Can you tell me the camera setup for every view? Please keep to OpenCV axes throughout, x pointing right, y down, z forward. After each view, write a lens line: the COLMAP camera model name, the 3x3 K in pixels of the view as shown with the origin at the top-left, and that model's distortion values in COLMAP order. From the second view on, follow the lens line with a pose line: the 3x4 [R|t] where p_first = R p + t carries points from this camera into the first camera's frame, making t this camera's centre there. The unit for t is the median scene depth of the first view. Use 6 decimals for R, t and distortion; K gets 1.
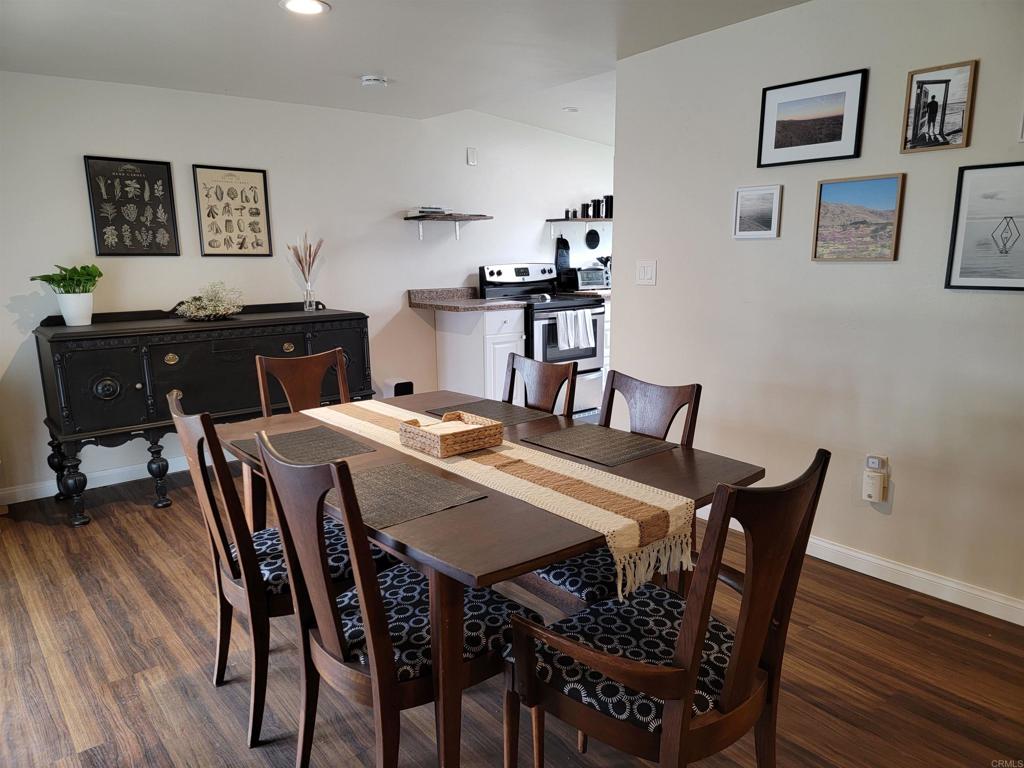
lens RADIAL K [[711.4, 0, 509.4], [0, 711.4, 391.5], [0, 0, 1]] dist [0.090407, -0.070466]
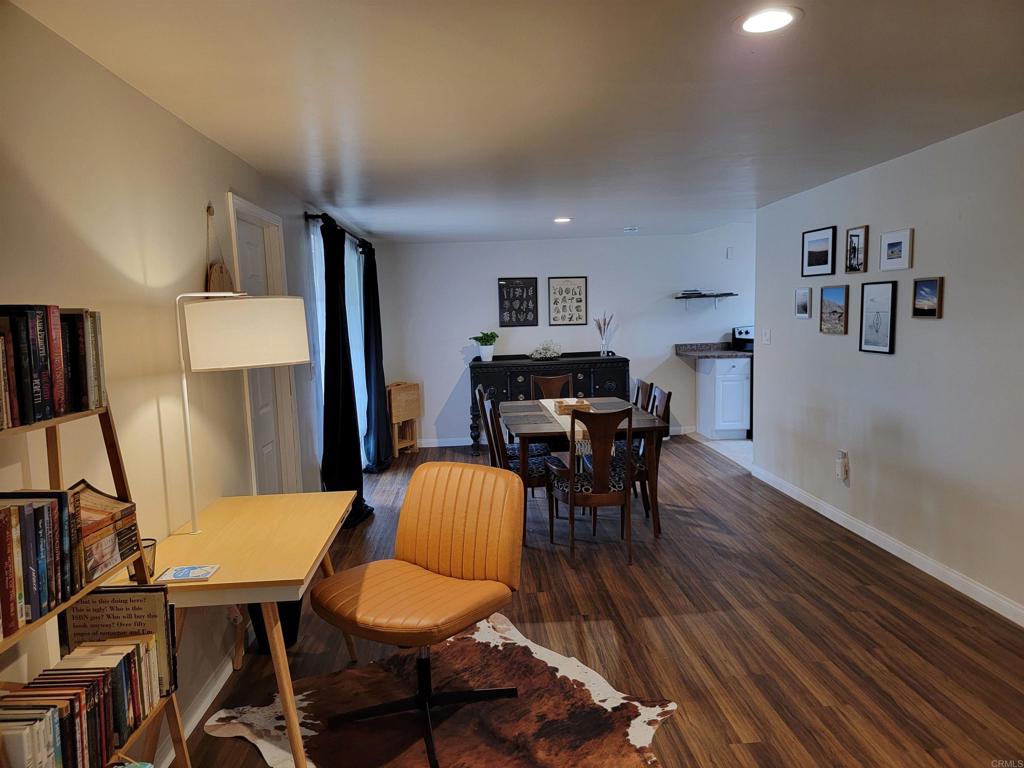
lens RADIAL K [[711.4, 0, 512.2], [0, 711.4, 382.2], [0, 0, 1]] dist [0.090407, -0.070466]
pose [[0.816860, 0.044377, -0.575127, 0.559130], [-0.089765, 0.994669, -0.050746, 0.056753], [0.569809, 0.093079, 0.816489, -0.528552]]
